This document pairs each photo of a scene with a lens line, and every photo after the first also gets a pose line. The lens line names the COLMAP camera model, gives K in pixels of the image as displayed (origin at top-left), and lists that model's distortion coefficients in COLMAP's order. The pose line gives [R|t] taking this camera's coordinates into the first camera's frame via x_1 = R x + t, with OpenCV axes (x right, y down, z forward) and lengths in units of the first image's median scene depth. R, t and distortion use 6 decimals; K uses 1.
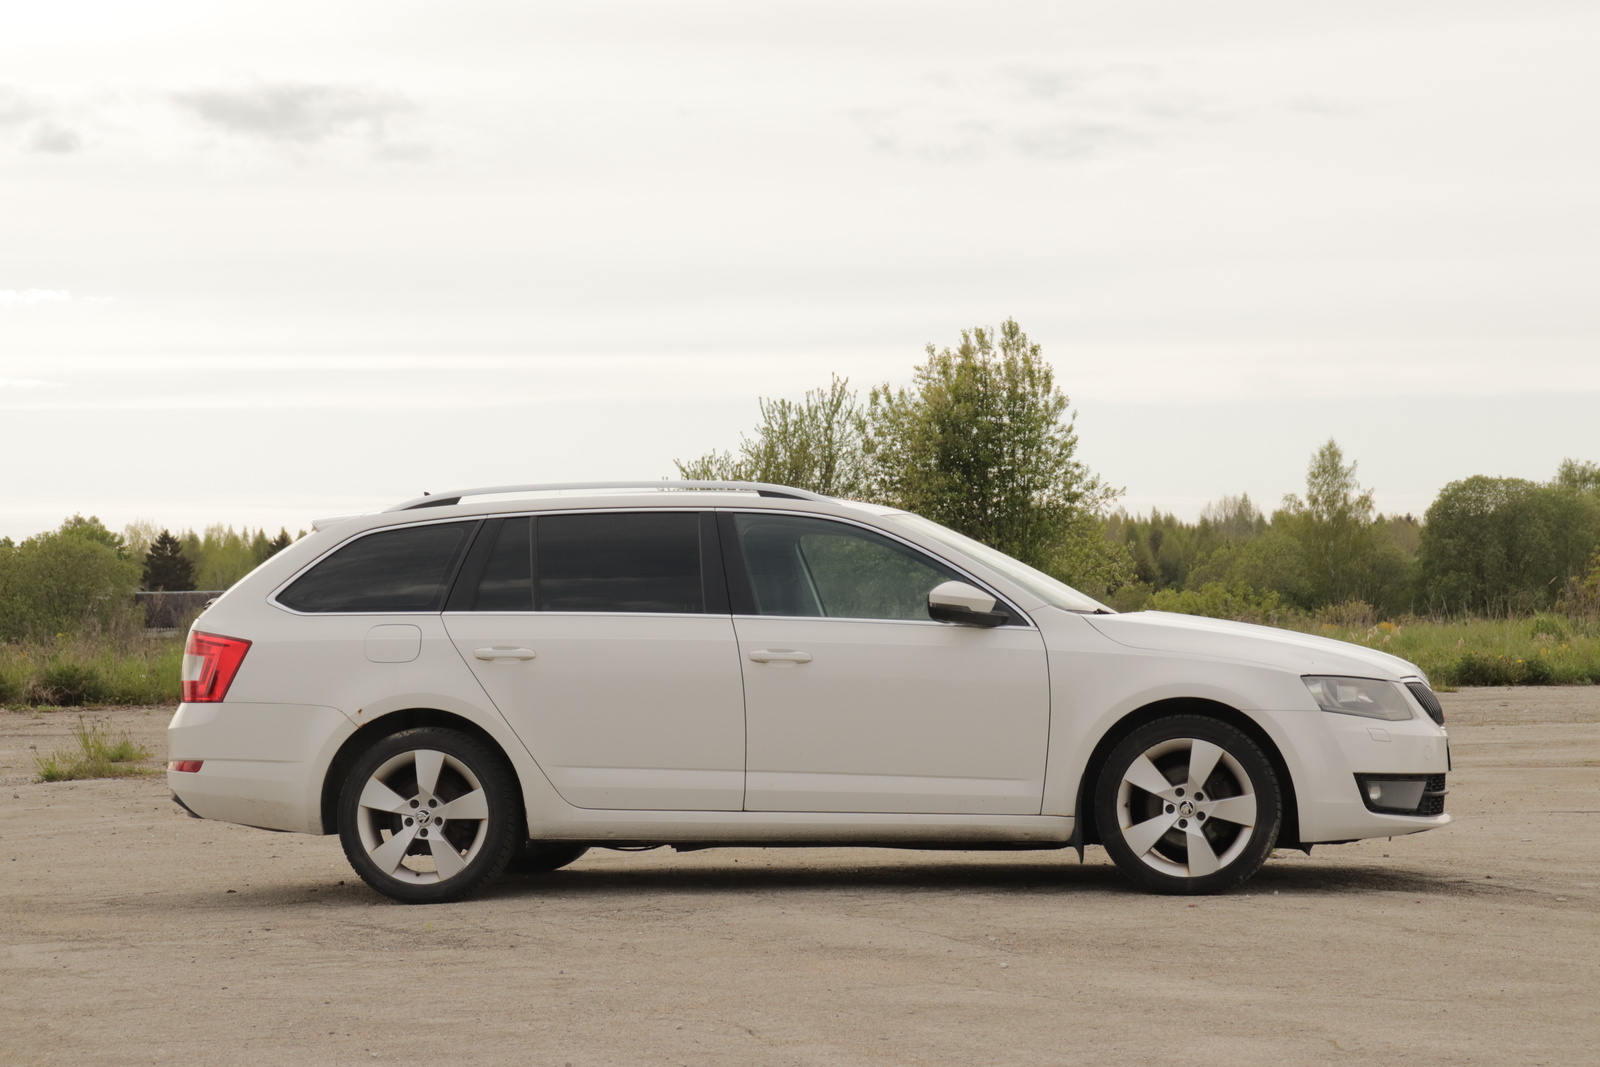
lens RADIAL K [[4084.7, 0, 815.0], [0, 4084.7, 535.8], [0, 0, 1]] dist [0.592981, -0.362078]
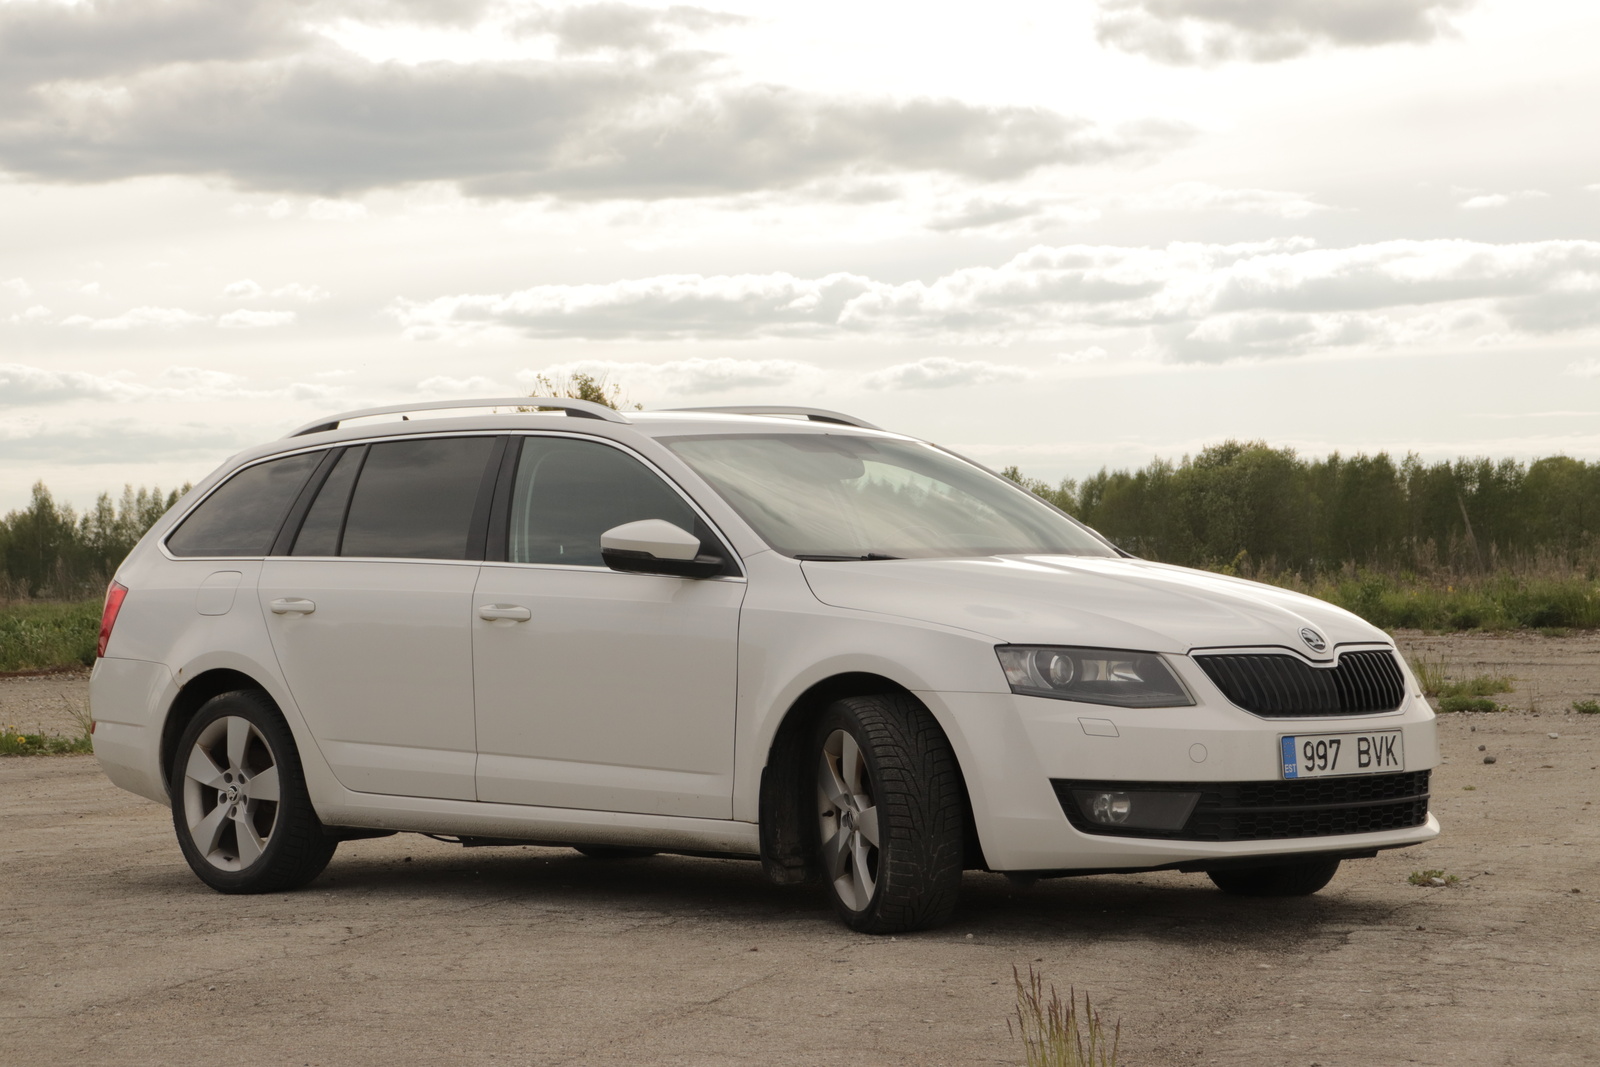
lens RADIAL K [[4084.7, 0, 815.0], [0, 4084.7, 535.8], [0, 0, 1]] dist [0.592981, -0.362078]
pose [[0.788352, -0.000856, -0.615224, 0.535227], [0.012869, 0.999803, 0.015099, 0.002664], [0.615090, -0.019820, 0.788208, 0.392307]]
